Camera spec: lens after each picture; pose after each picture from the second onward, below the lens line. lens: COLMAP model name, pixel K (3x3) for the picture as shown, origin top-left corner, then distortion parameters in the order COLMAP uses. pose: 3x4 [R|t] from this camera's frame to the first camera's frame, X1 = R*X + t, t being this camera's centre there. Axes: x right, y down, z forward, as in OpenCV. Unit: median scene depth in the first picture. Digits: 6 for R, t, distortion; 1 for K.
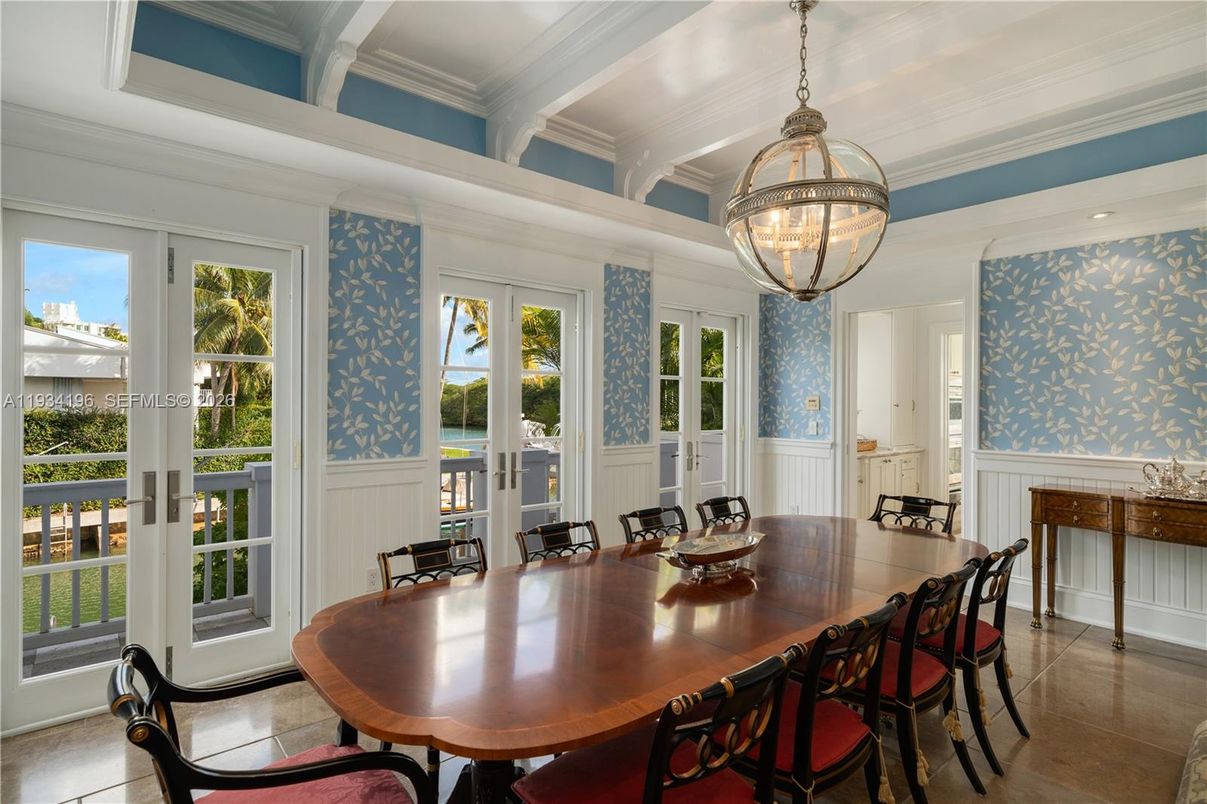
lens RADIAL K [[544.1, 0, 592.9], [0, 544.1, 406.6], [0, 0, 1]] dist [0.002250, -0.000019]
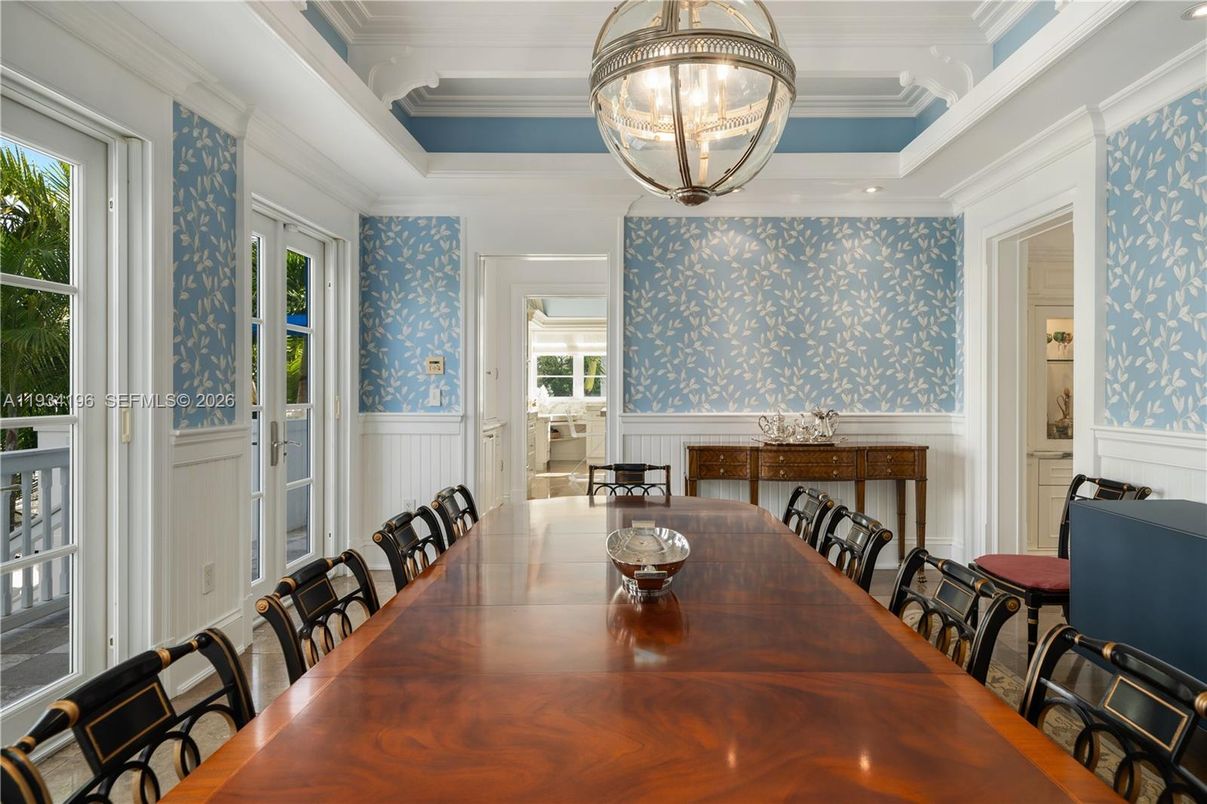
lens RADIAL K [[675.3, 0, 605.4], [0, 675.3, 388.0], [0, 0, 1]] dist [0.002716, 0.000268]
pose [[0.684492, -0.006072, 0.728996, -0.184565], [0.002322, 0.999978, 0.006149, 0.028018], [-0.729017, -0.002516, 0.684491, 0.214271]]
